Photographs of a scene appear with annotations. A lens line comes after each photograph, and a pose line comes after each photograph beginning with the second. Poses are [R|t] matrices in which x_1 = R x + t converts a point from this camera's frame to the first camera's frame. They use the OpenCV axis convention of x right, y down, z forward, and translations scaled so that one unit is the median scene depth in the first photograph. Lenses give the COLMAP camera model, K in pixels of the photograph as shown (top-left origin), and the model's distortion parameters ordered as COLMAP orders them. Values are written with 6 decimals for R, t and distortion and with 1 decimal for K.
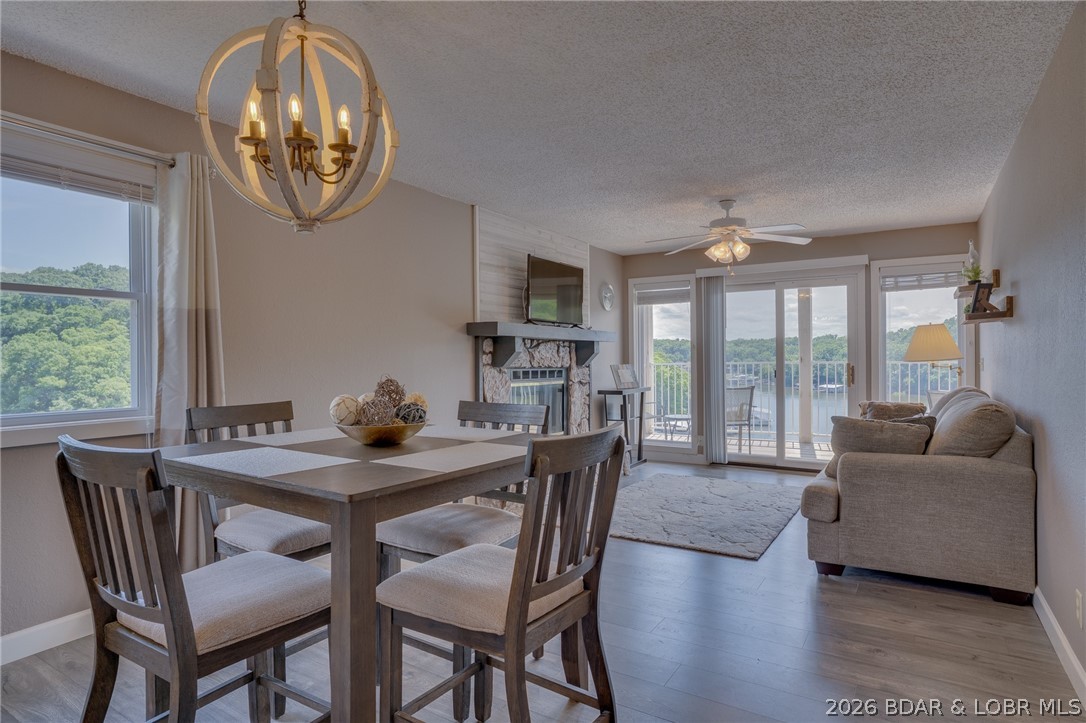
lens RADIAL K [[600.8, 0, 552.2], [0, 600.8, 358.1], [0, 0, 1]] dist [-0.058249, 0.047580]
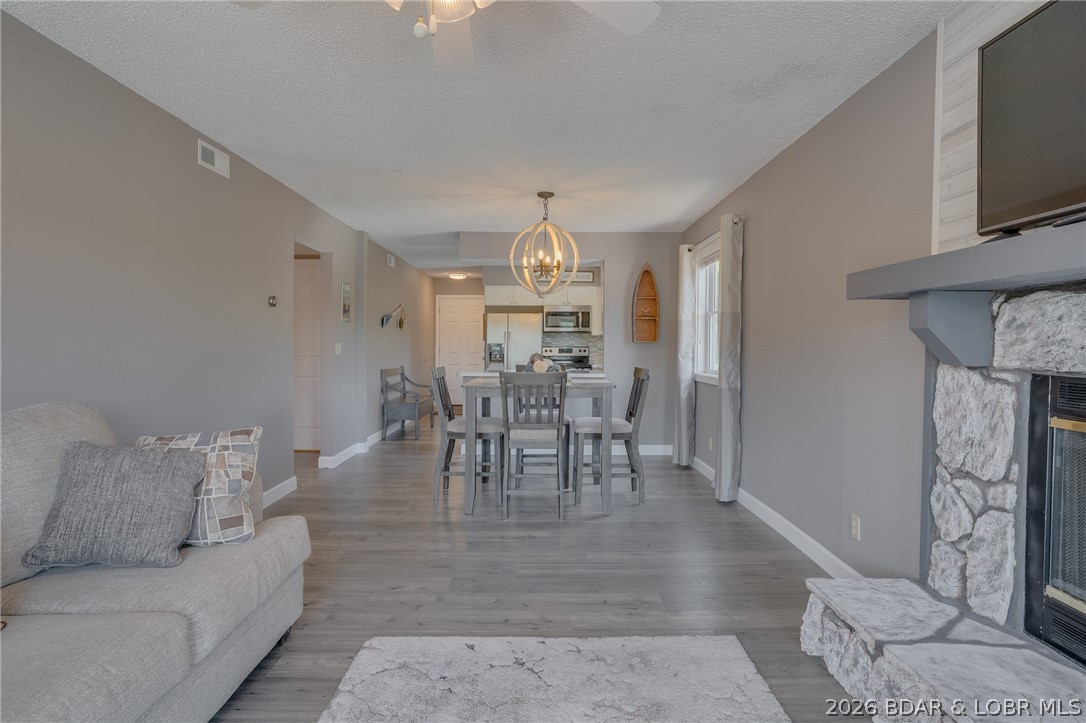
lens RADIAL K [[600.8, 0, 552.2], [0, 600.8, 358.1], [0, 0, 1]] dist [-0.058249, 0.047580]
pose [[-0.842939, 0.014426, -0.537815, 0.357863], [0.001609, 0.999704, 0.024293, -0.000668], [0.538006, 0.019612, -0.842713, 1.143660]]
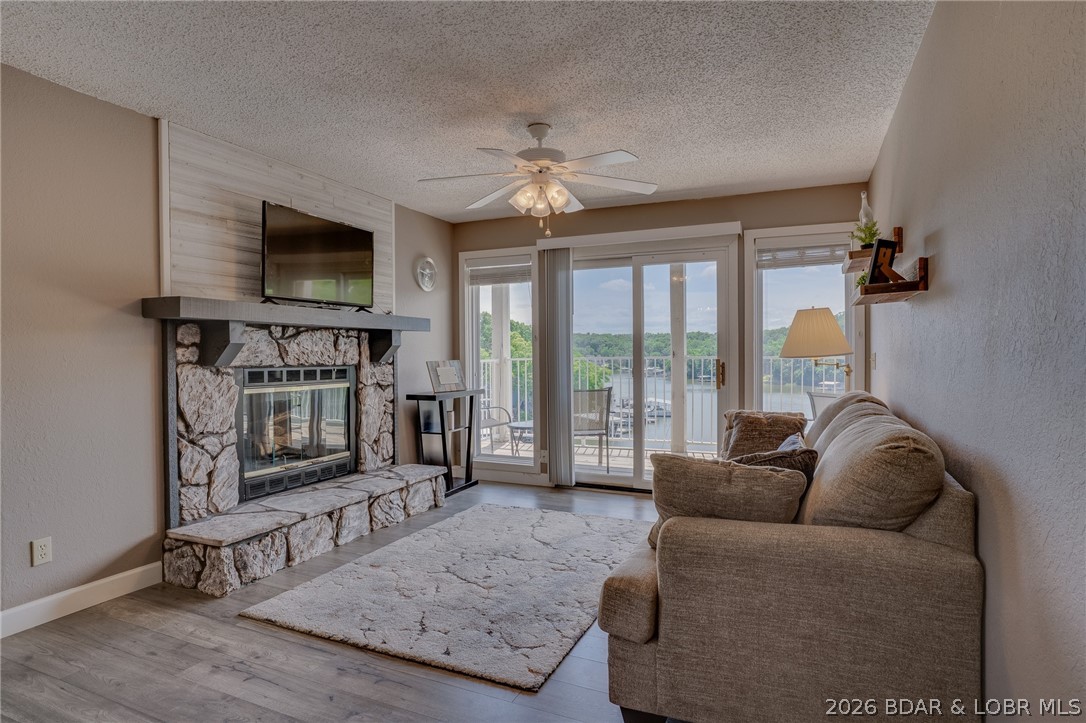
lens RADIAL K [[600.8, 0, 552.2], [0, 600.8, 358.1], [0, 0, 1]] dist [-0.058249, 0.047580]
pose [[0.988752, -0.001093, 0.149558, 0.182935], [-0.000545, 0.999940, 0.010915, -0.001610], [-0.149561, -0.010874, 0.988693, 0.277215]]
